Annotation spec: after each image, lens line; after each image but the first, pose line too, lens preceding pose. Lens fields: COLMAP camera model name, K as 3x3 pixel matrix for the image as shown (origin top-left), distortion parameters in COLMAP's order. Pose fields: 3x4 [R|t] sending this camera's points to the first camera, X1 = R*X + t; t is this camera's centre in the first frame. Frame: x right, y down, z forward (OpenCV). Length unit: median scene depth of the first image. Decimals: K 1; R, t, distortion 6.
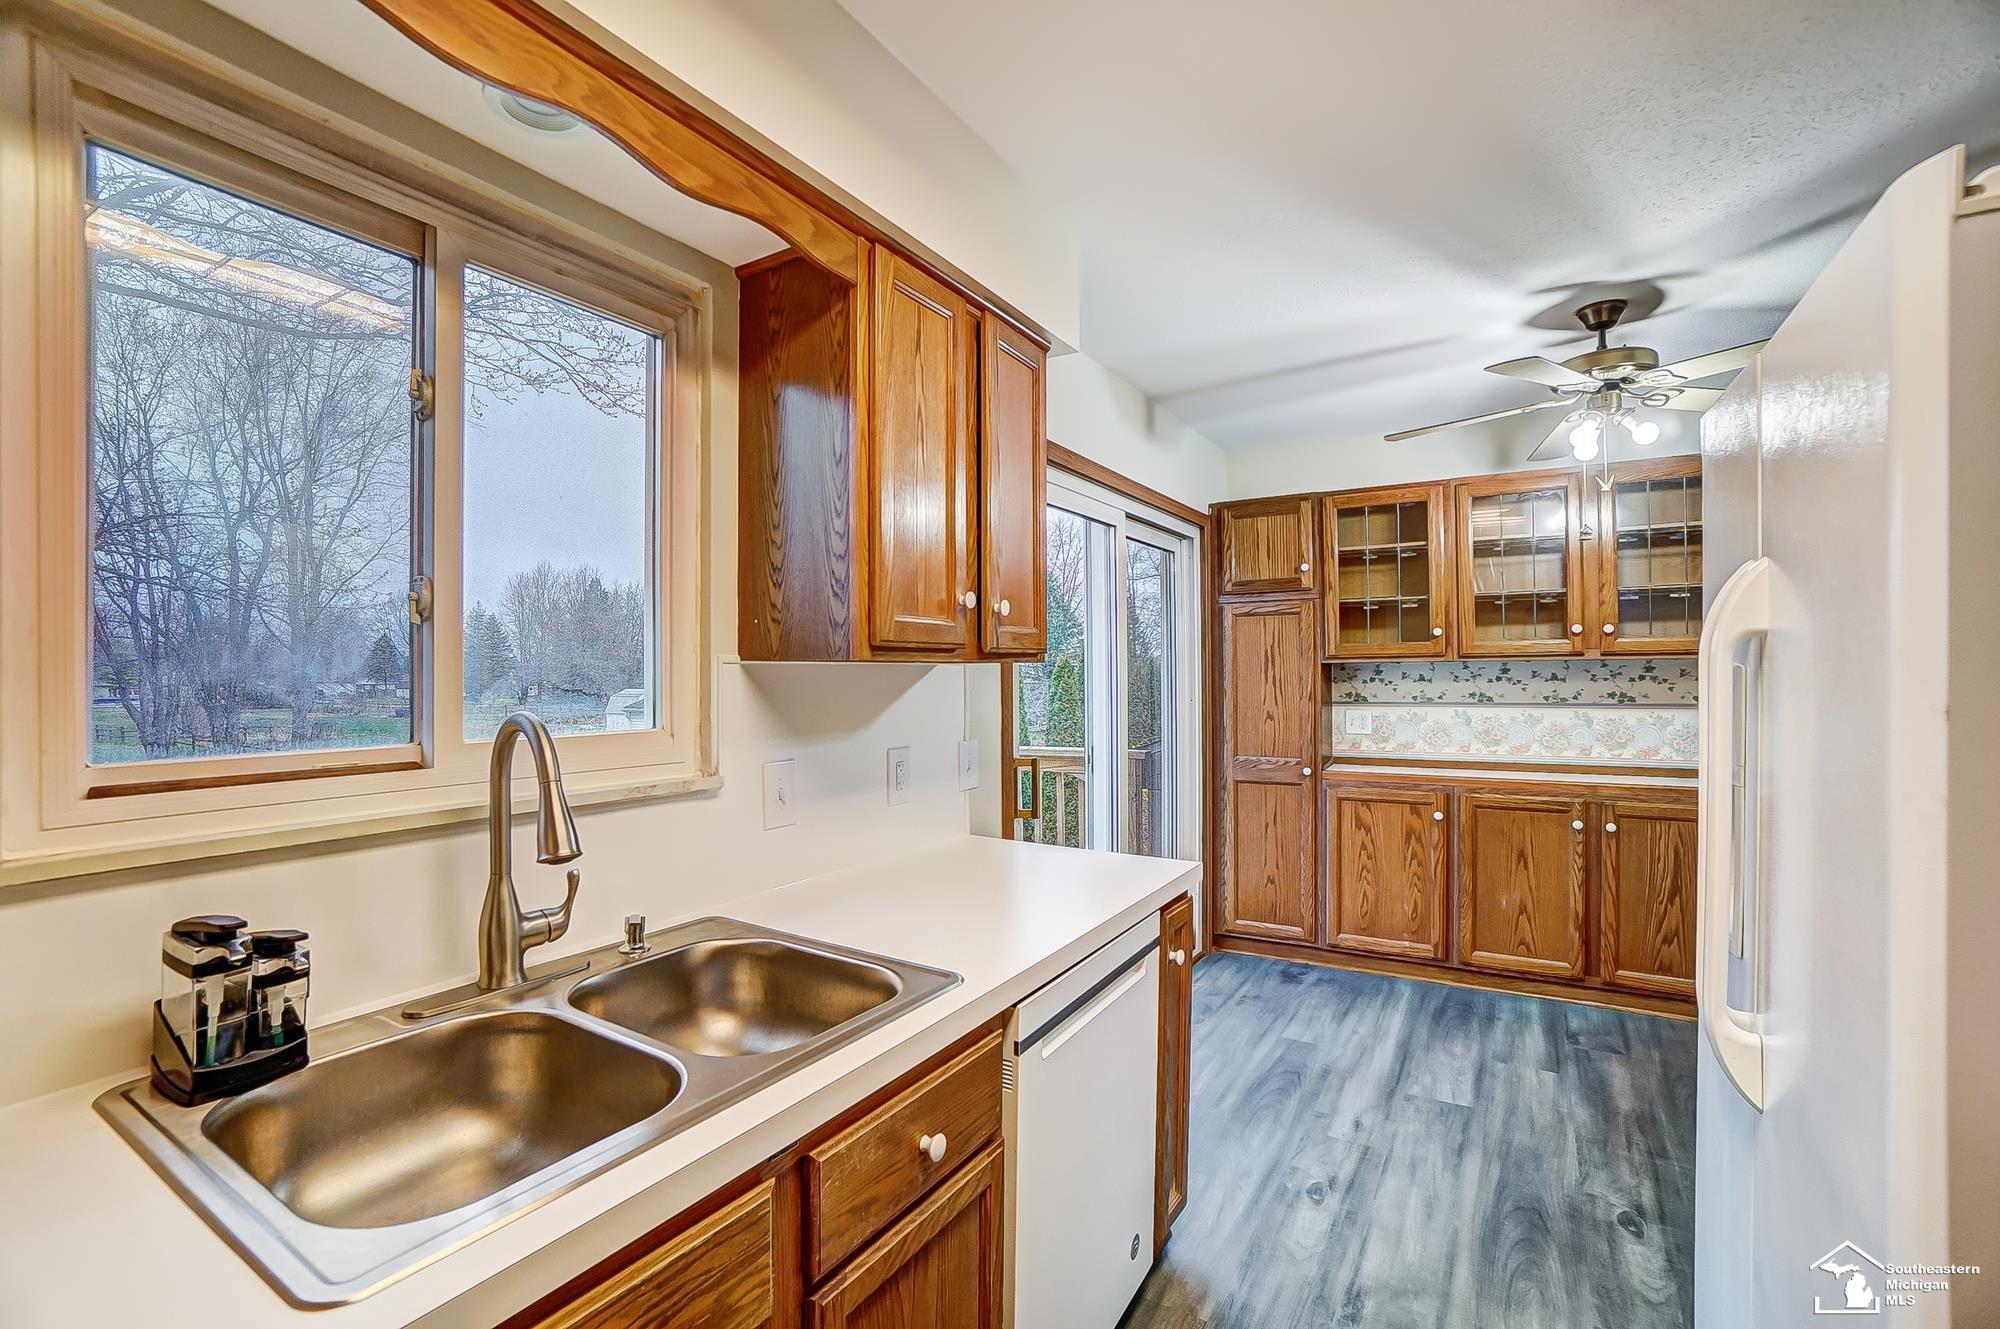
lens RADIAL K [[863.6, 0, 947.1], [0, 863.6, 666.8], [0, 0, 1]] dist [-0.009910, -0.001010]
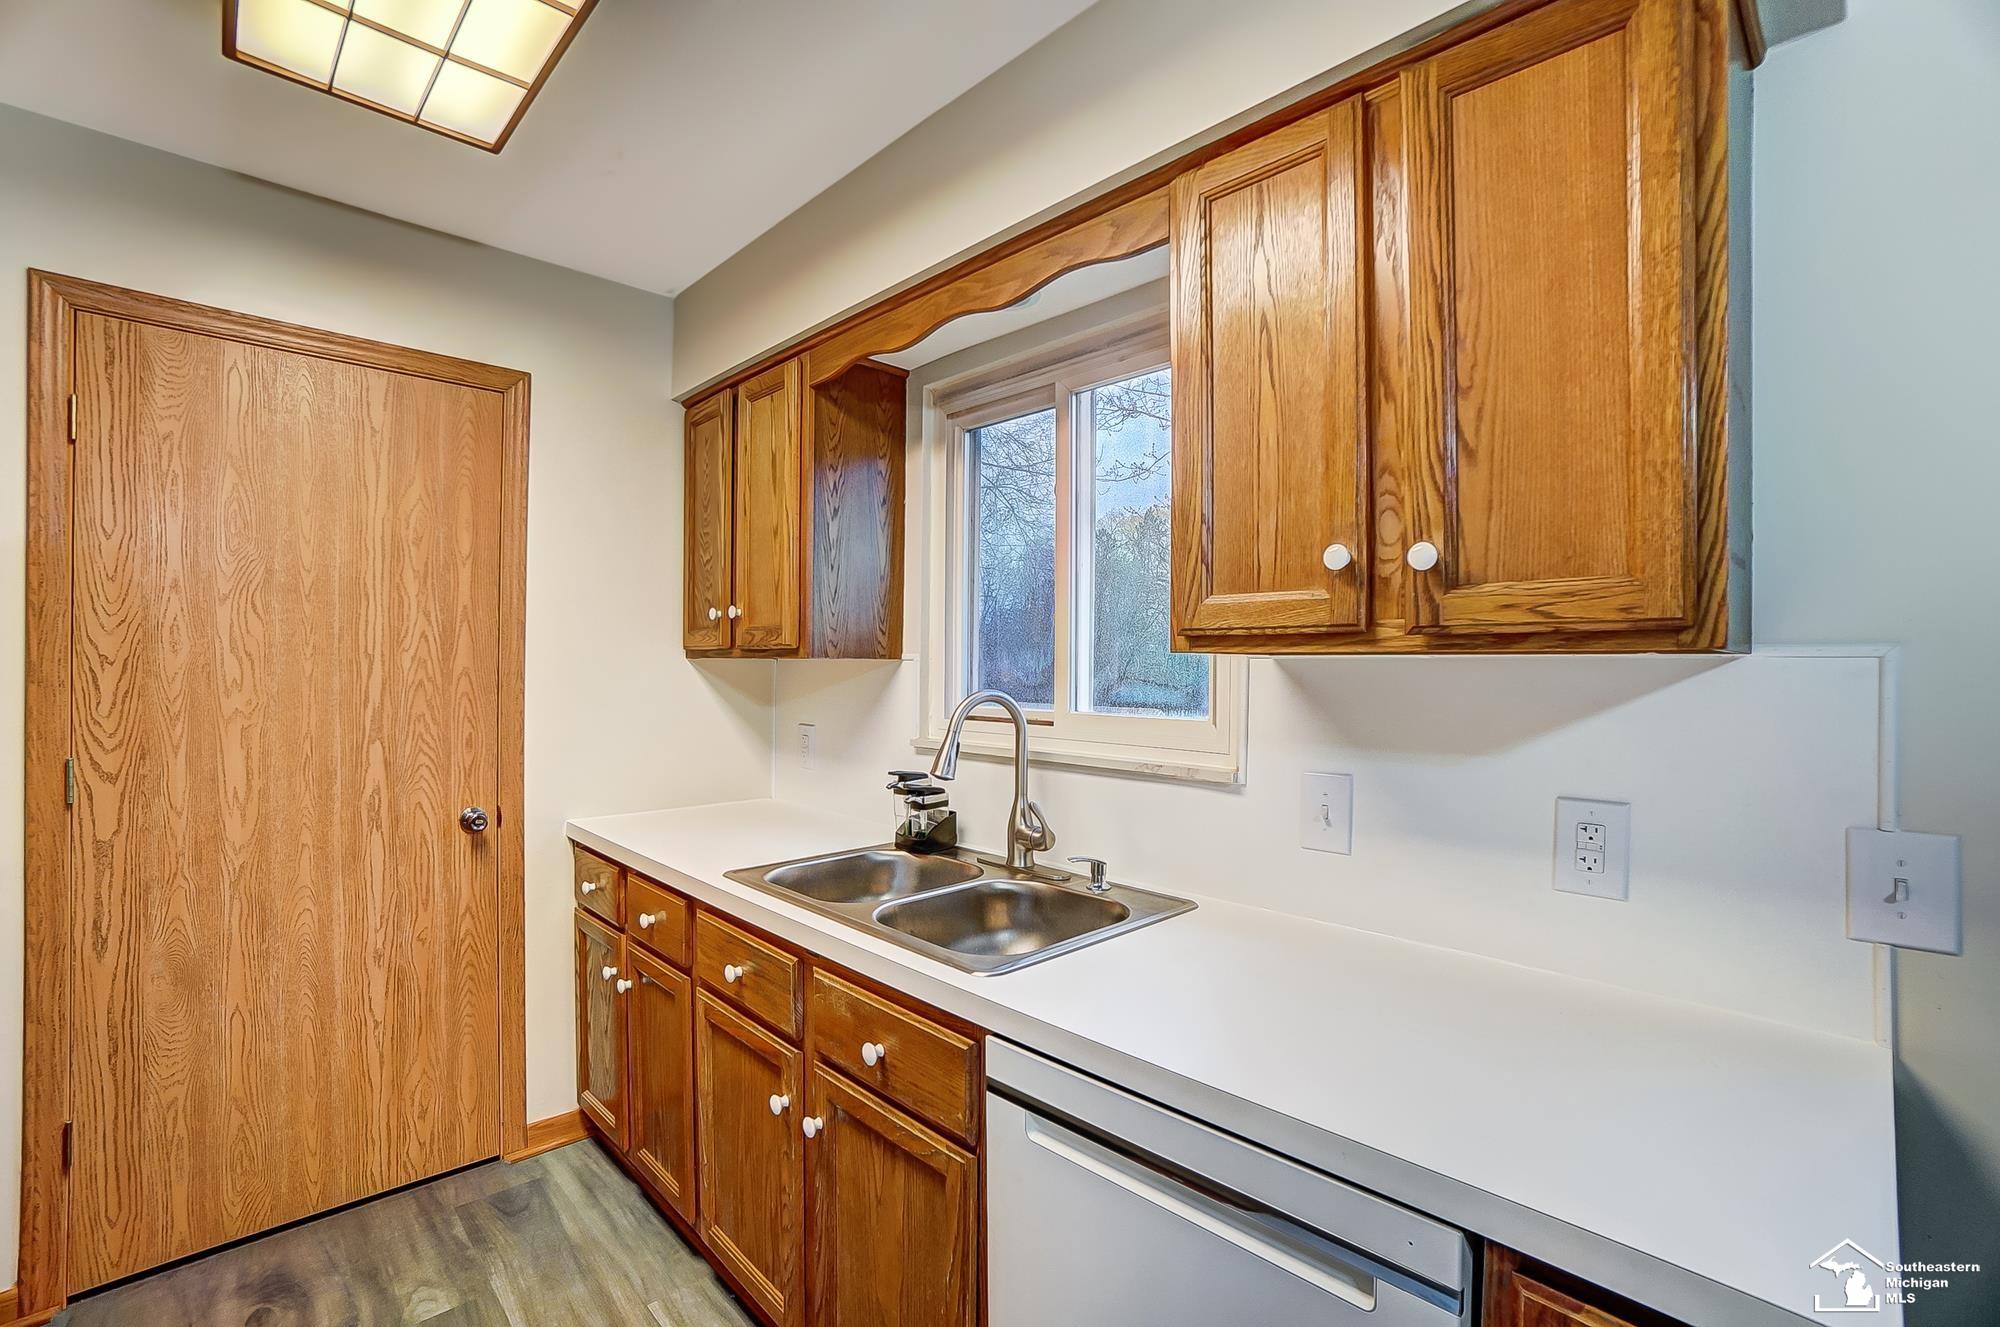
lens RADIAL K [[863.6, 0, 984.7], [0, 863.6, 661.5], [0, 0, 1]] dist [-0.009910, -0.001010]
pose [[-0.199127, -0.000392, -0.979974, 0.846343], [0.003242, 0.999994, -0.001058, 0.000279], [0.979968, -0.003388, -0.199124, 1.023564]]
